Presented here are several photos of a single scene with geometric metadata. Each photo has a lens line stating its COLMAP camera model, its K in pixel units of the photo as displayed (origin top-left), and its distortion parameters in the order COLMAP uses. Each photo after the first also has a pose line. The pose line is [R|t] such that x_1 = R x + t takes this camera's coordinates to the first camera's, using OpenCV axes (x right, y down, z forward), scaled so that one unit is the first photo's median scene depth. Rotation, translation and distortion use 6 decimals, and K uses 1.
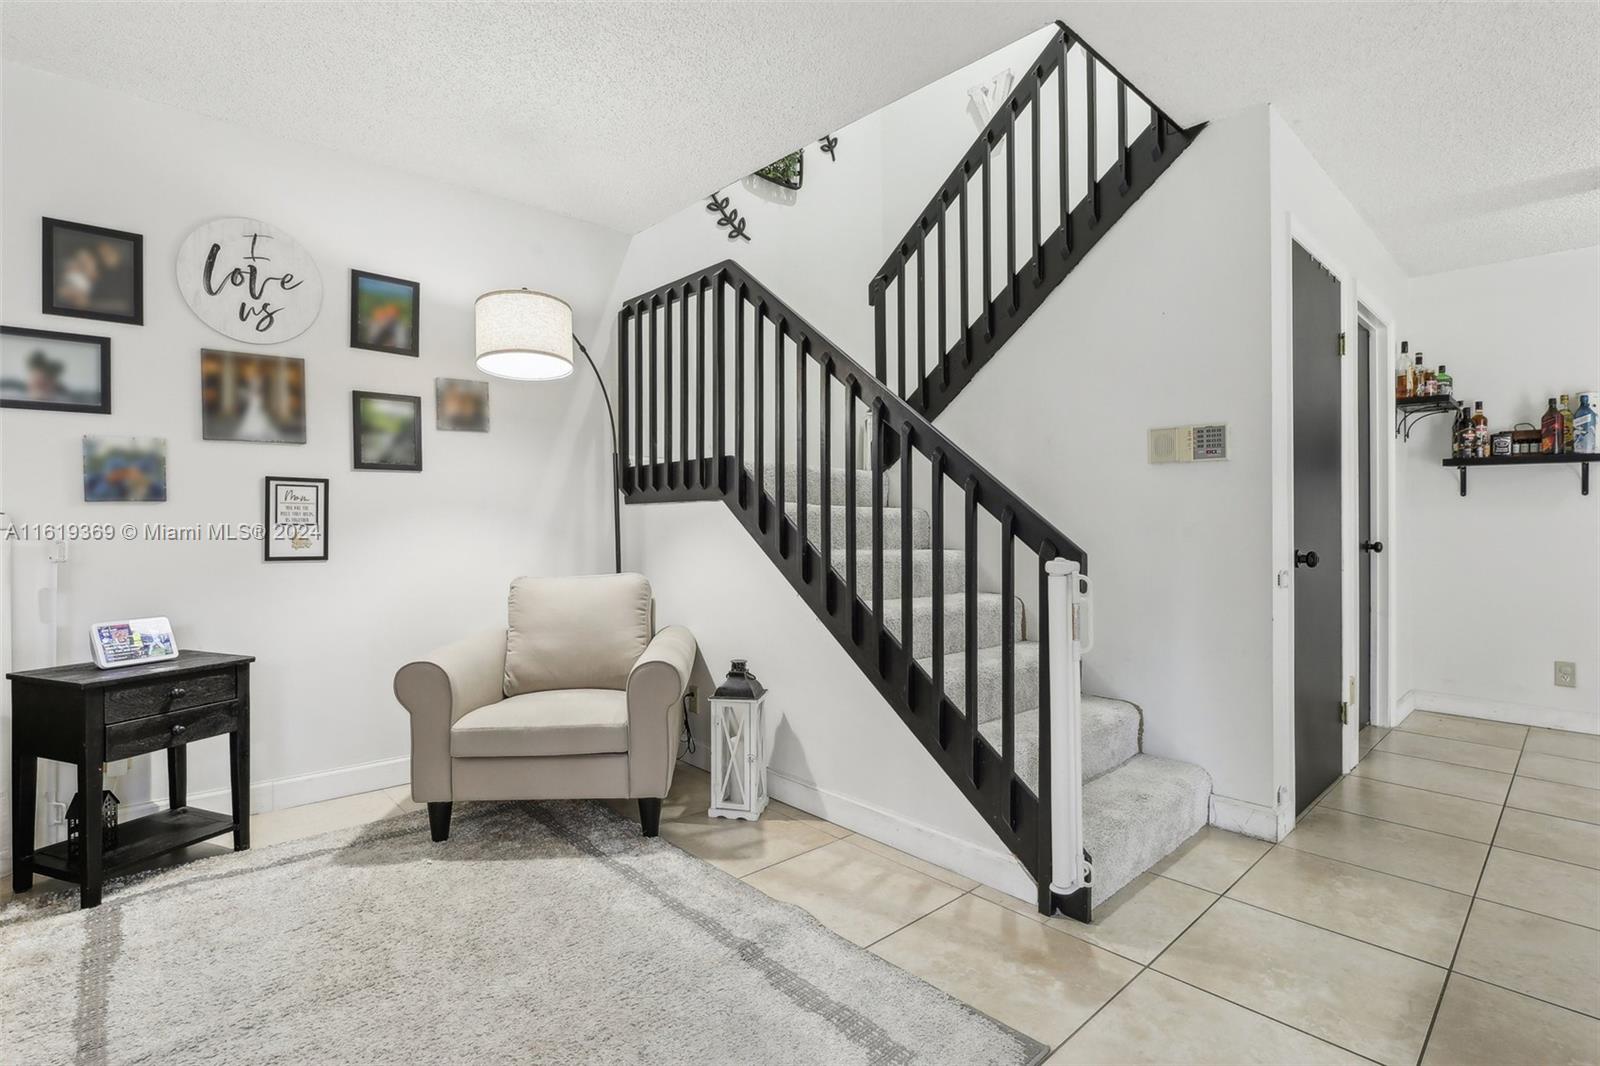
lens RADIAL K [[746.1, 0, 800.0], [0, 746.1, 533.0], [0, 0, 1]] dist [-0.015965, 0.000506]
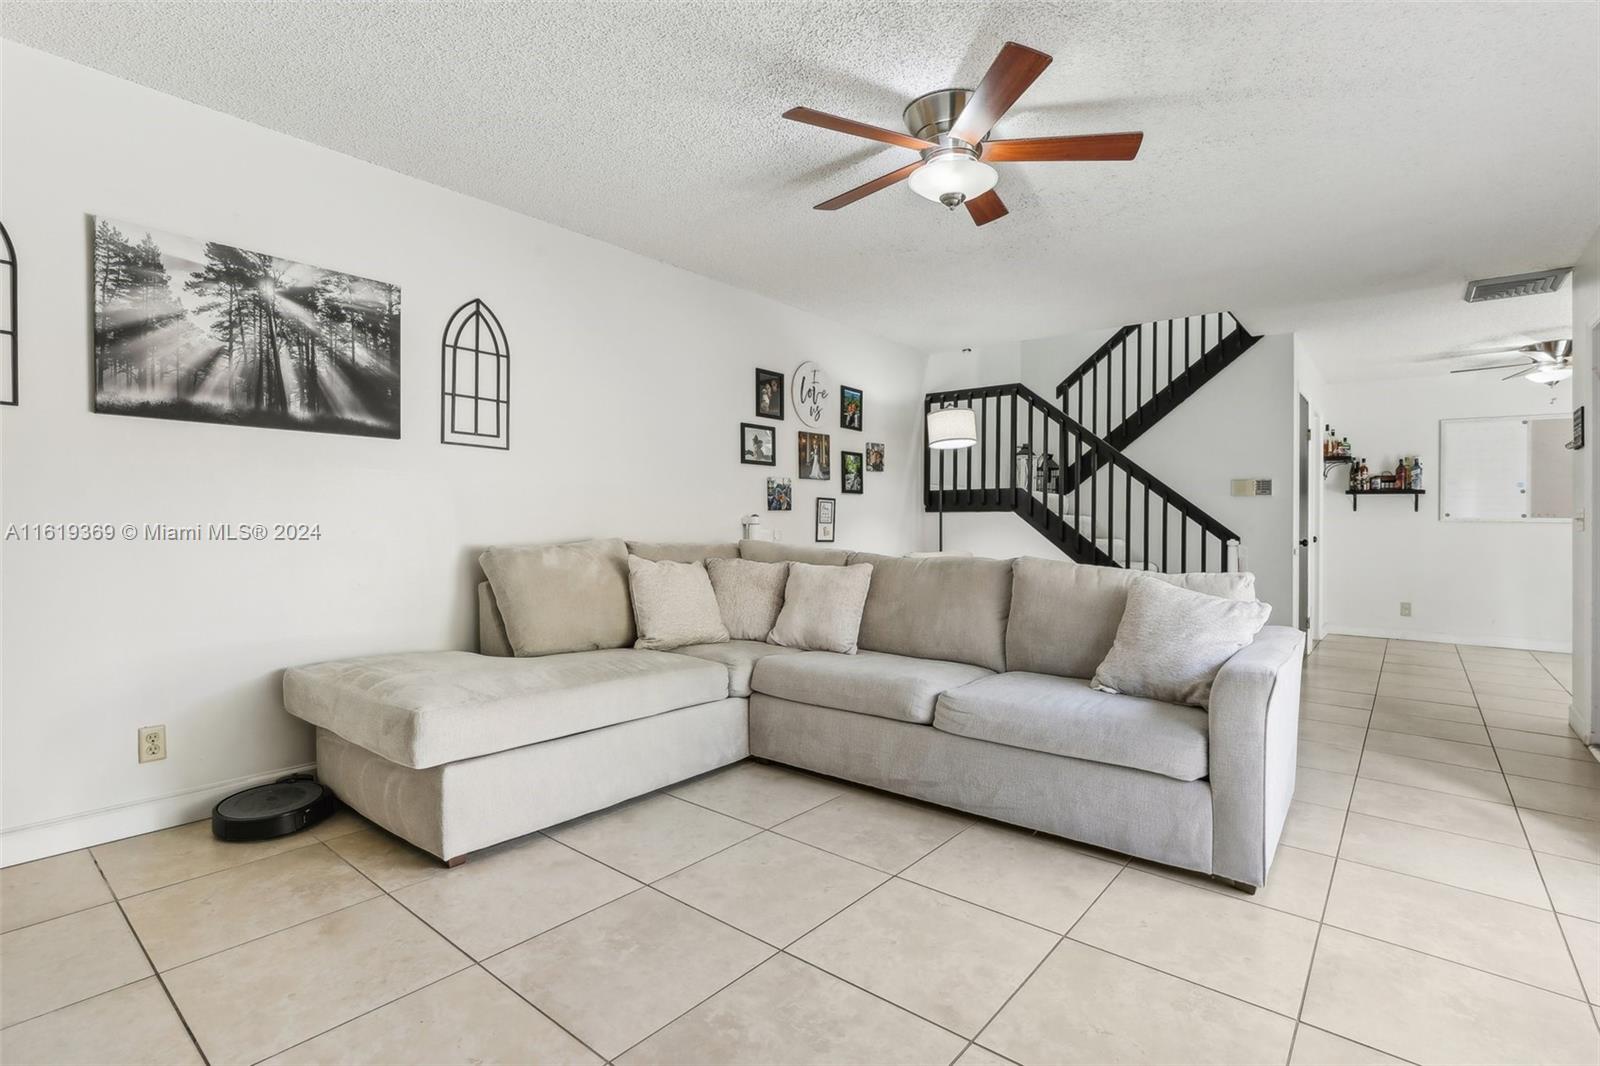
lens RADIAL K [[746.1, 0, 800.0], [0, 746.1, 533.0], [0, 0, 1]] dist [-0.015965, 0.000506]
pose [[0.990297, 0.004994, 0.138880, -0.890172], [-0.005165, 0.999986, 0.000875, 0.011577], [-0.138873, -0.001584, 0.990309, -0.769174]]
